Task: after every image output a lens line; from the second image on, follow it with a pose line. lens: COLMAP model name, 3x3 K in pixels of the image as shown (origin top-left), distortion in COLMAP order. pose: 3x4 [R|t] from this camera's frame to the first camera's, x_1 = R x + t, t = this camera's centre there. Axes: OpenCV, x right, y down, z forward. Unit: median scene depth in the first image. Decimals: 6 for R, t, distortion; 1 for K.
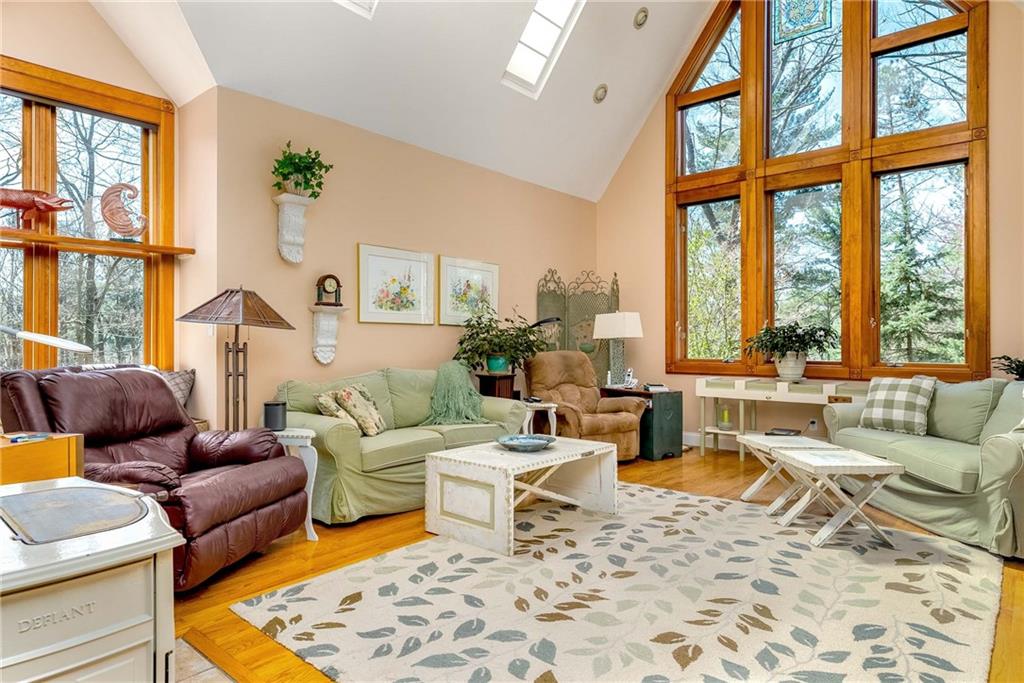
lens RADIAL K [[599.6, 0, 514.6], [0, 599.6, 341.7], [0, 0, 1]] dist [-0.000098, -0.000944]
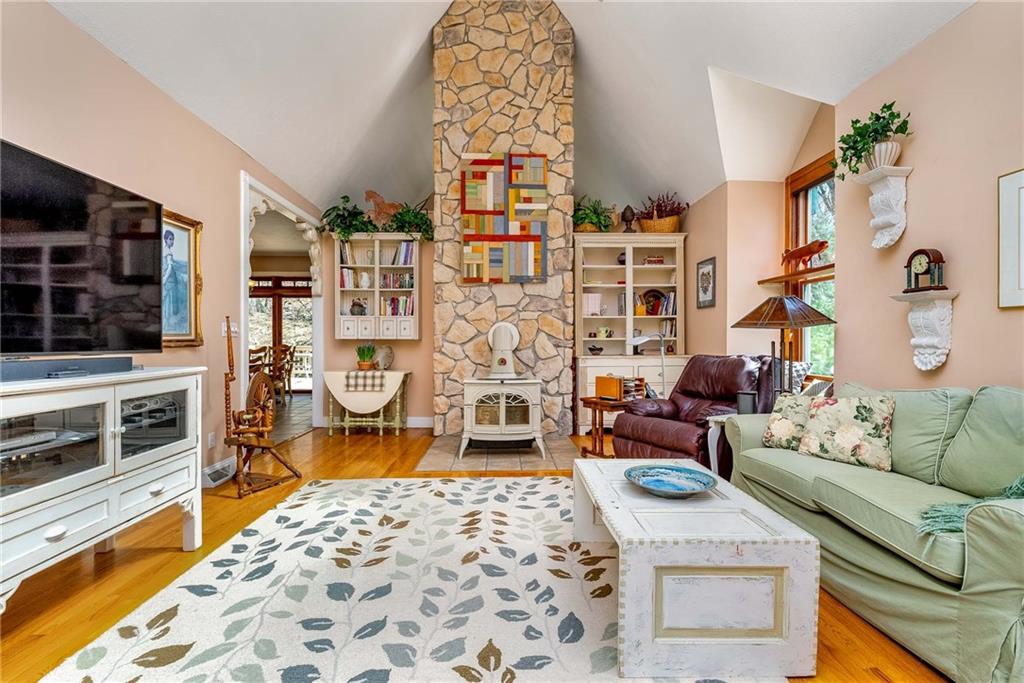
lens RADIAL K [[466.1, 0, 514.2], [0, 466.1, 342.0], [0, 0, 1]] dist [-0.001757, 0.000095]
pose [[-0.738830, 0.002188, -0.673888, 0.787505], [0.000195, 0.999995, 0.003033, -0.000899], [0.673892, 0.002109, -0.738827, 1.918166]]
